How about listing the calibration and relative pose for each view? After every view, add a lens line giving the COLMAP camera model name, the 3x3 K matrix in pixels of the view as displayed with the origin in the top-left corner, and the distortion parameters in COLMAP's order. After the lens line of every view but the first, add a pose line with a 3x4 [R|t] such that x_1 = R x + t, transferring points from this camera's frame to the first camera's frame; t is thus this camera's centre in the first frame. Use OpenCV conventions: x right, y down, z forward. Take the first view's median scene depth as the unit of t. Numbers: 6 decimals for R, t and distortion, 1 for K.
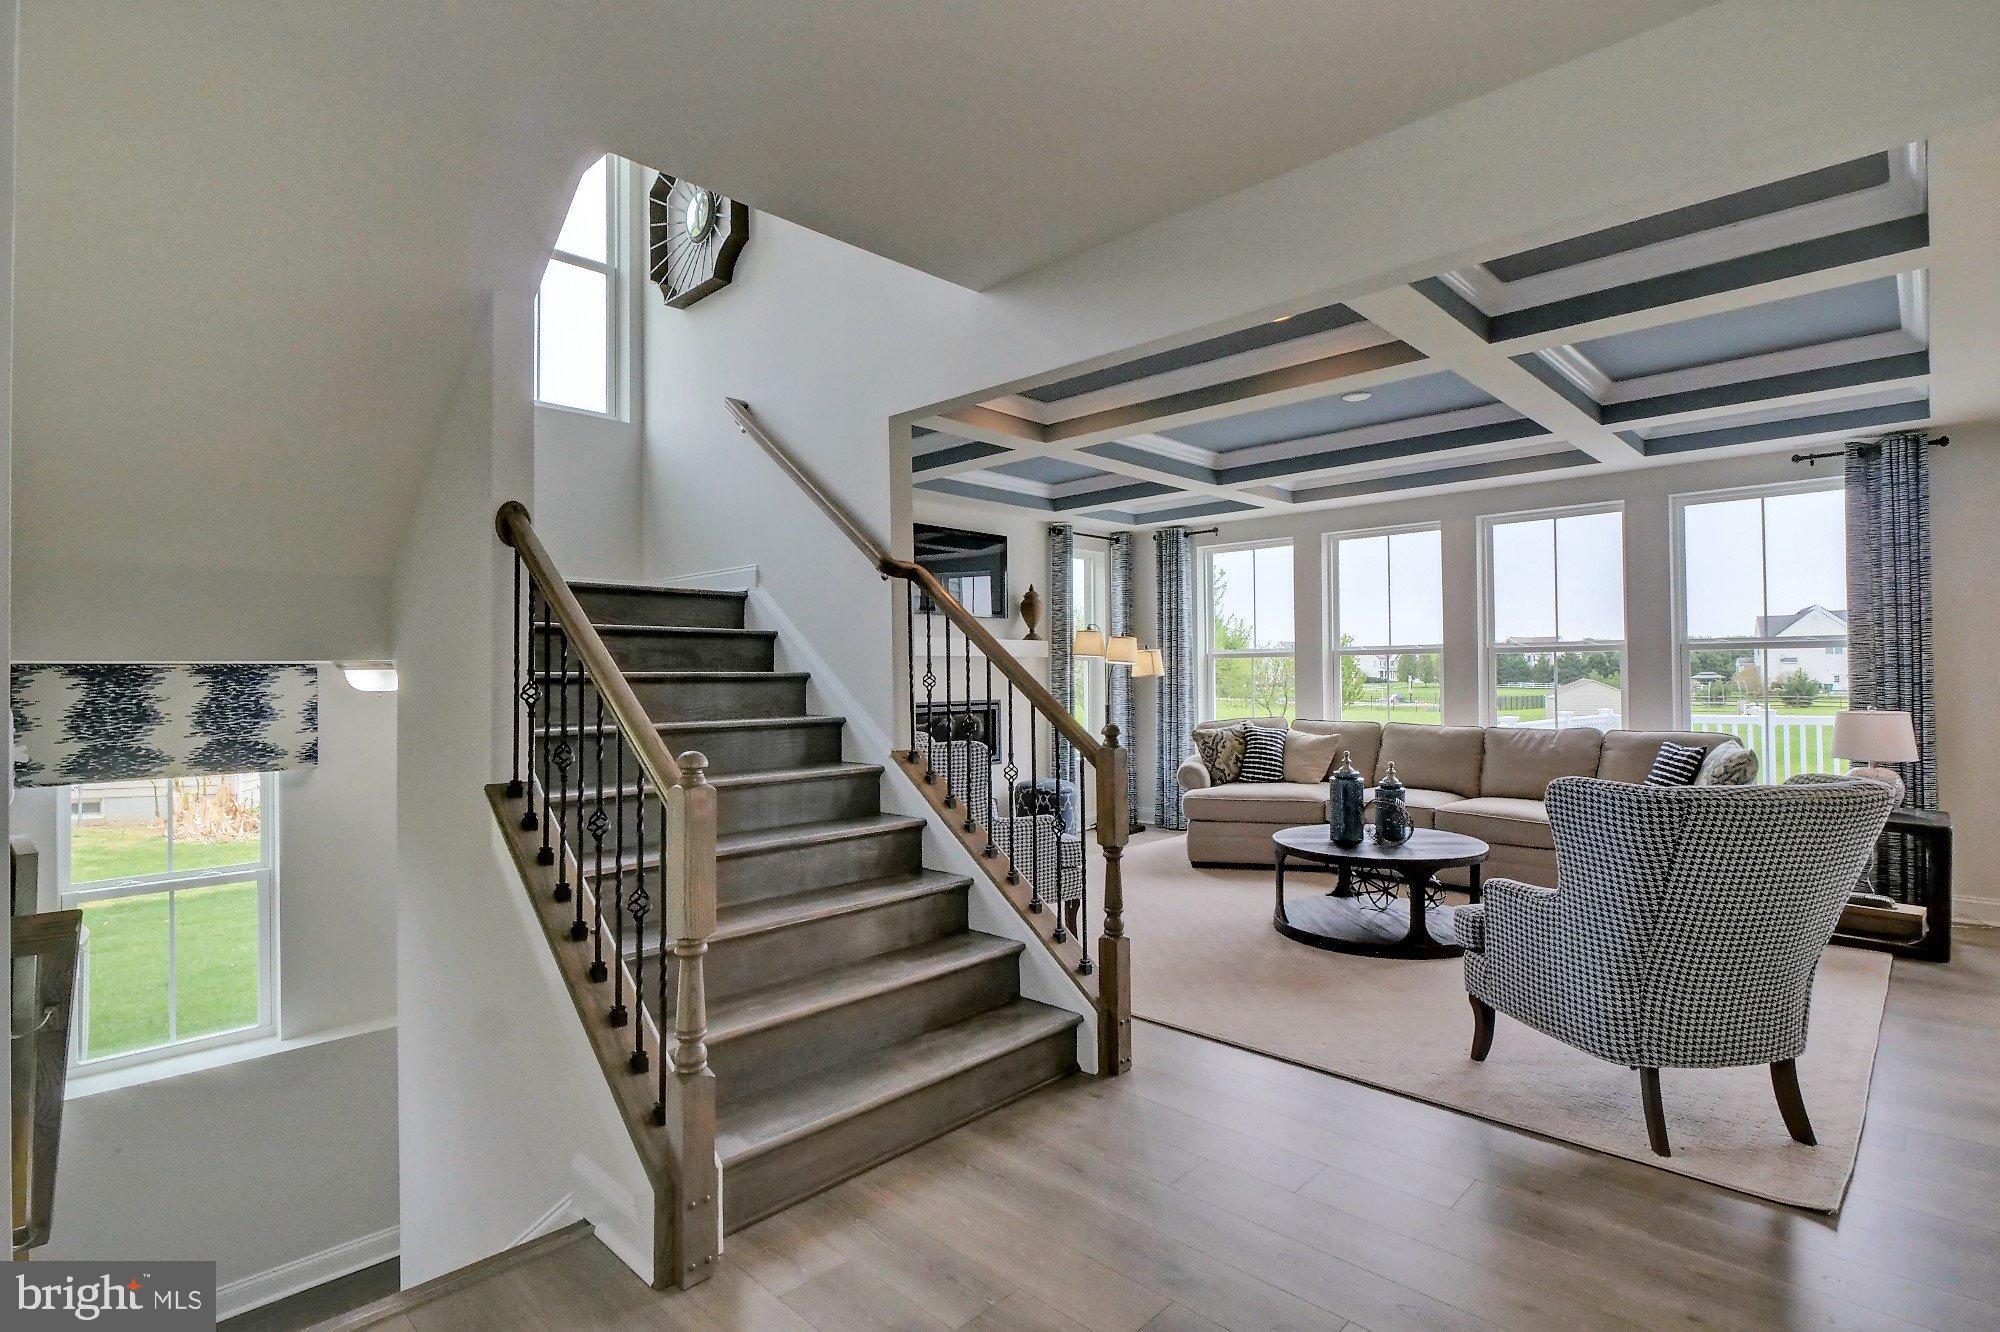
lens RADIAL K [[977.6, 0, 987.2], [0, 977.6, 657.5], [0, 0, 1]] dist [-0.015049, 0.000738]
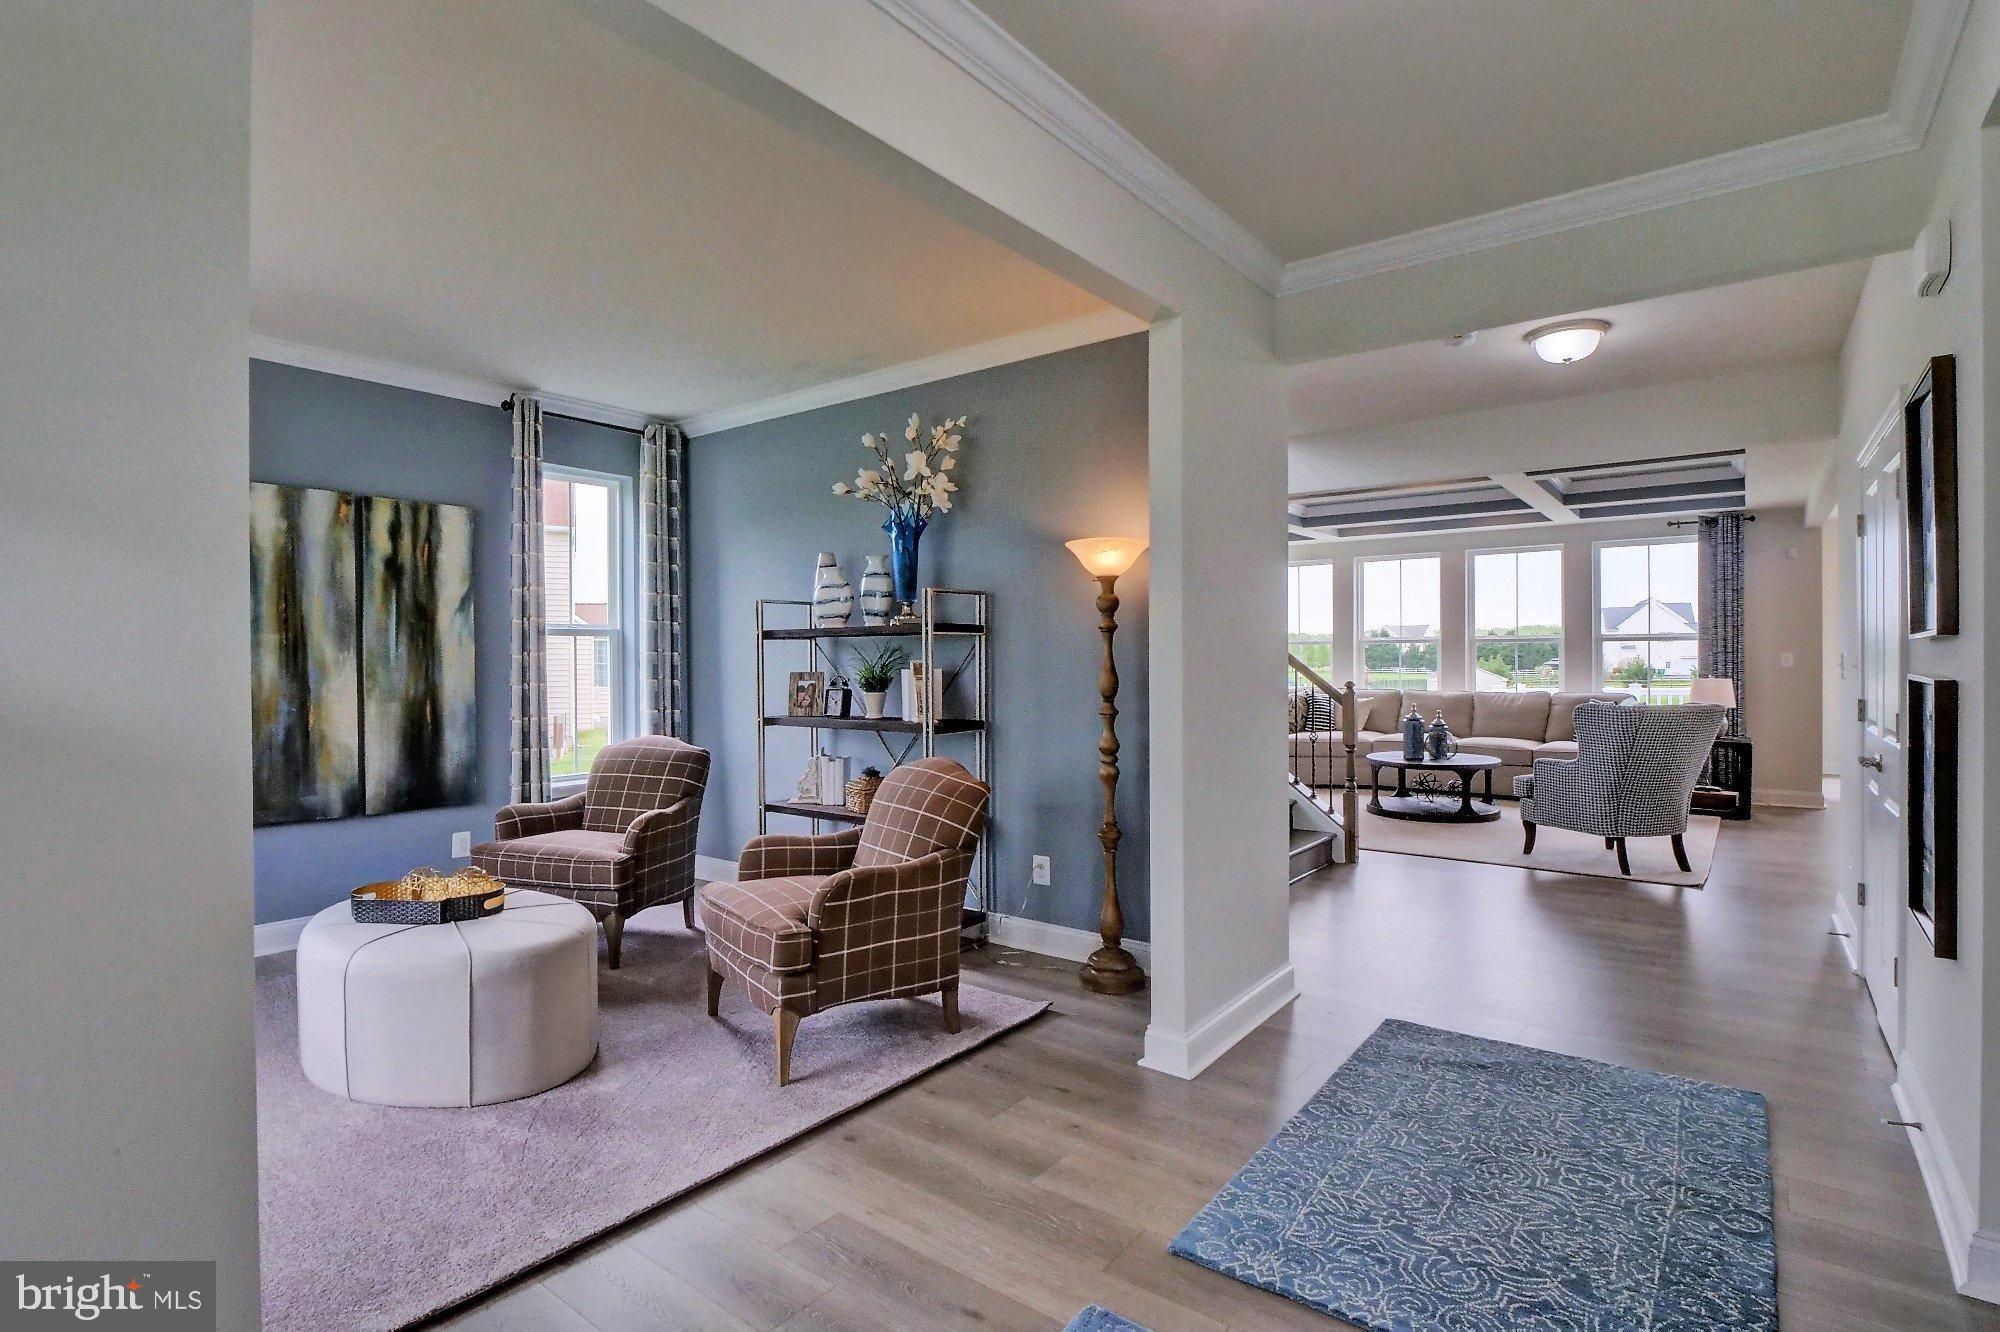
lens RADIAL K [[977.6, 0, 1002.0], [0, 977.6, 657.4], [0, 0, 1]] dist [-0.015049, 0.000738]
pose [[0.992914, 0.002927, 0.118800, -0.492589], [-0.004877, 0.999858, 0.016127, -0.003026], [-0.118736, -0.016592, 0.992787, -0.511248]]
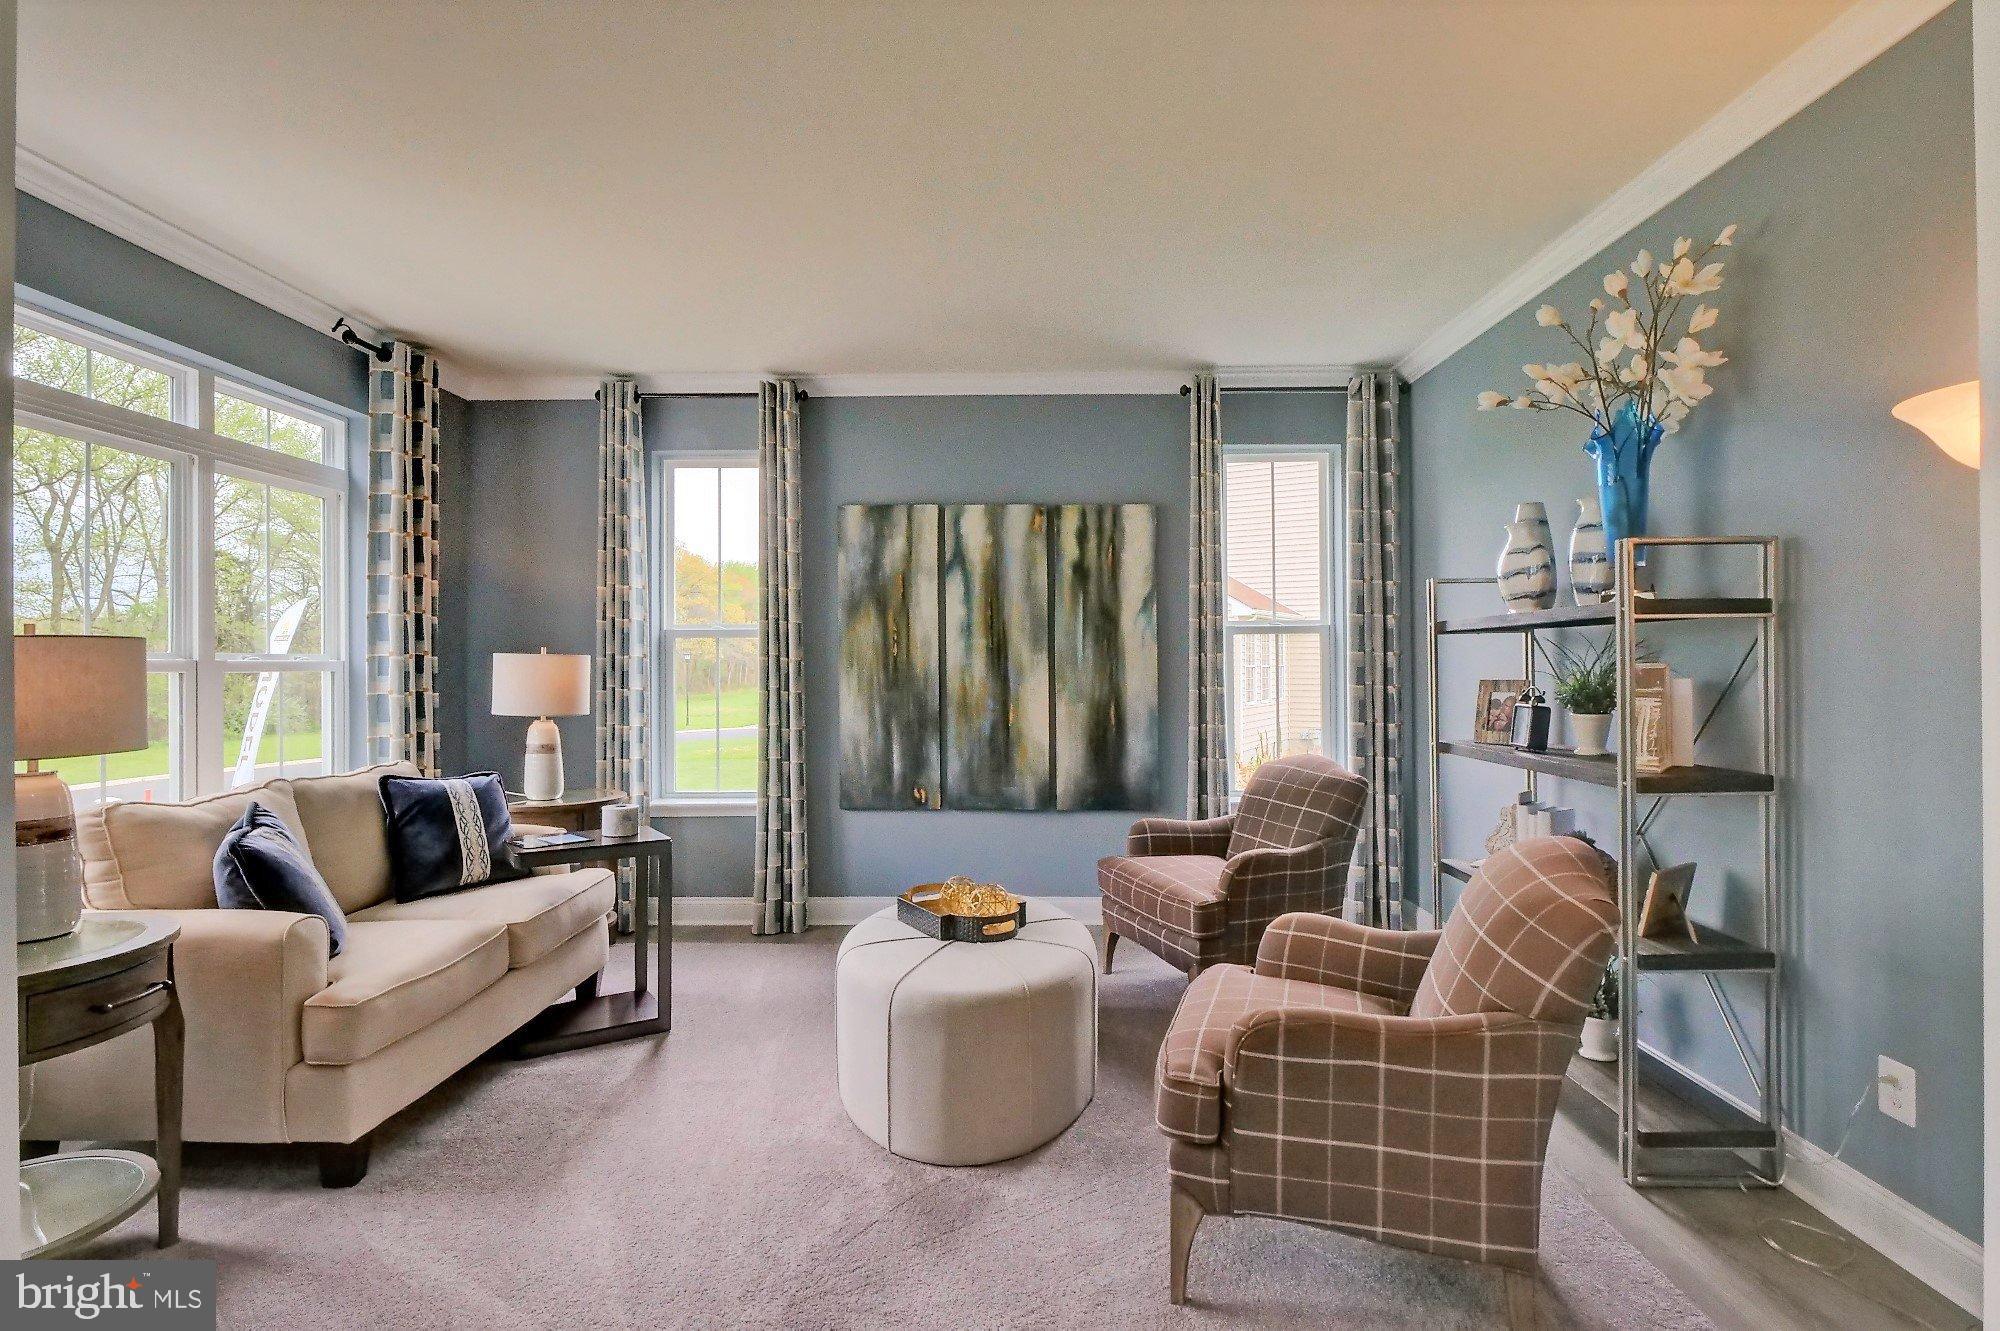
lens RADIAL K [[977.6, 0, 983.7], [0, 977.6, 659.7], [0, 0, 1]] dist [-0.015049, 0.000738]
pose [[0.682211, 0.001881, -0.731153, -0.306884], [0.013672, 0.999789, 0.015329, -0.000475], [0.731028, -0.020454, 0.682041, -0.212693]]
